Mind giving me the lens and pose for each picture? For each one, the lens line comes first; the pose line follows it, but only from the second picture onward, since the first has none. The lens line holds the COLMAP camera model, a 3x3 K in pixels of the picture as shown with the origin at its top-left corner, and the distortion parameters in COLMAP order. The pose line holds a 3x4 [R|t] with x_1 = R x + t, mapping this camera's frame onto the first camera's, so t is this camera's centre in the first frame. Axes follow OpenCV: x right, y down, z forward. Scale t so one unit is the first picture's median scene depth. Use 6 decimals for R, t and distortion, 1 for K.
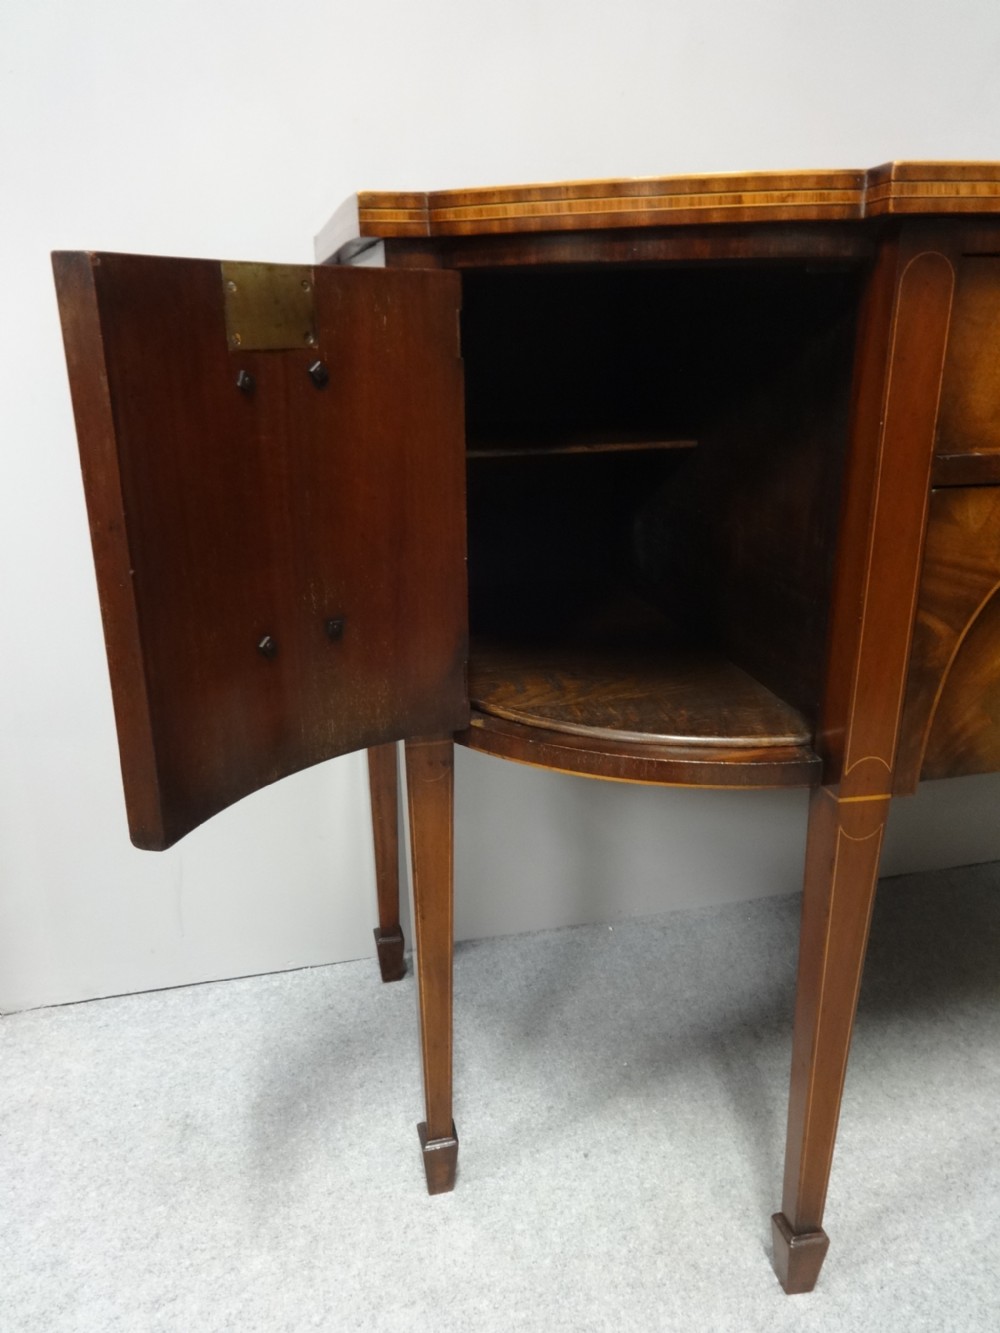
lens RADIAL K [[997.6, 0, 508.4], [0, 997.6, 675.7], [0, 0, 1]] dist [0.003924, -0.007060]
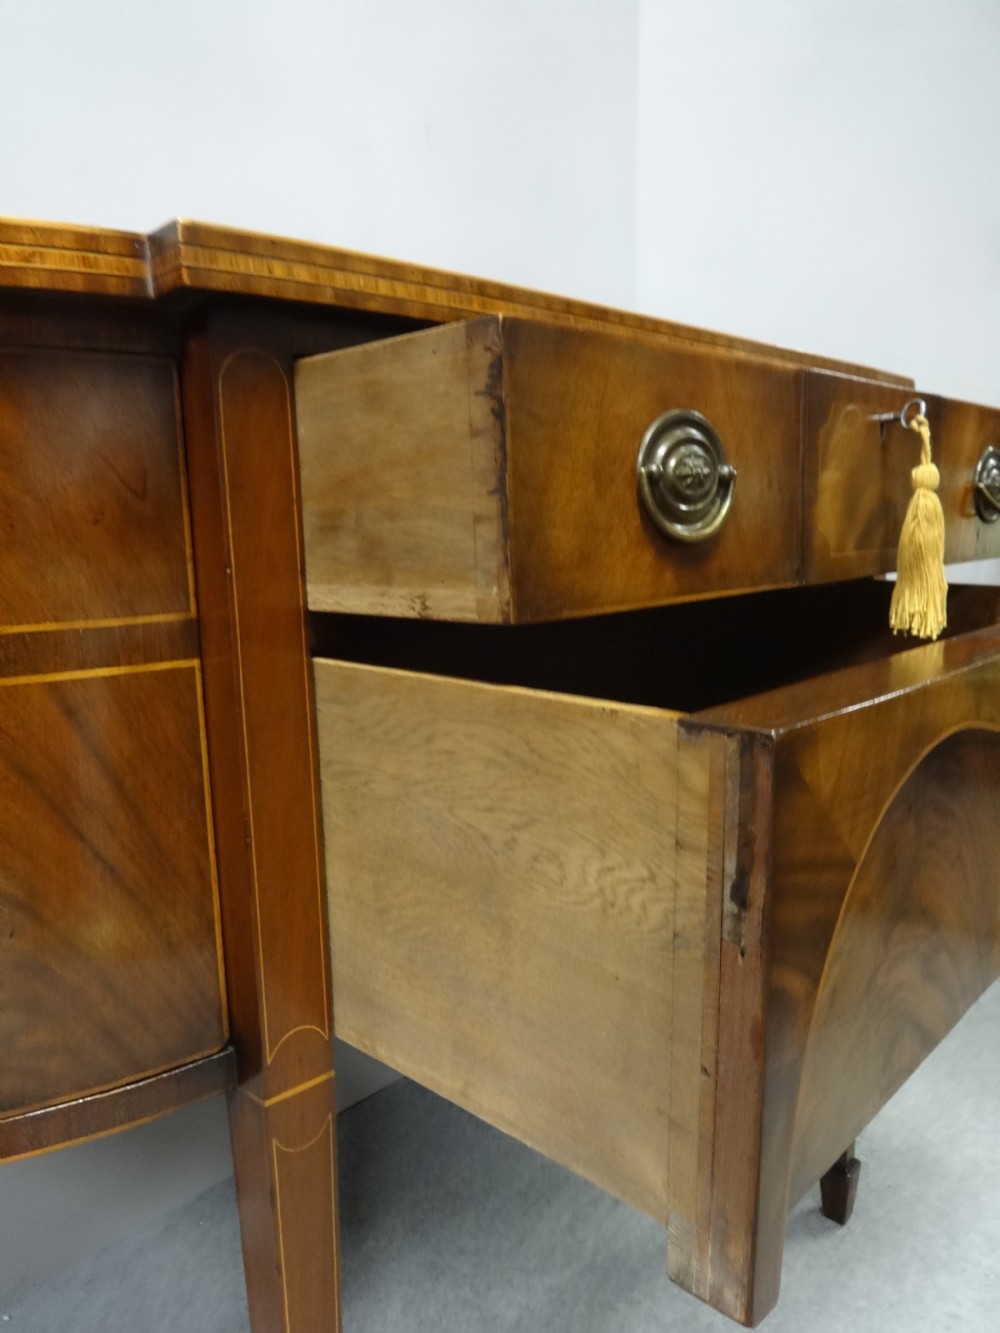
lens RADIAL K [[970.2, 0, 500.0], [0, 970.2, 666.5], [0, 0, 1]] dist [0.008180, 0.002410]
pose [[0.838947, -0.092966, 0.536213, 0.104382], [0.202499, 0.967878, -0.149020, -0.027403], [-0.505135, 0.233602, 0.830824, 0.223004]]
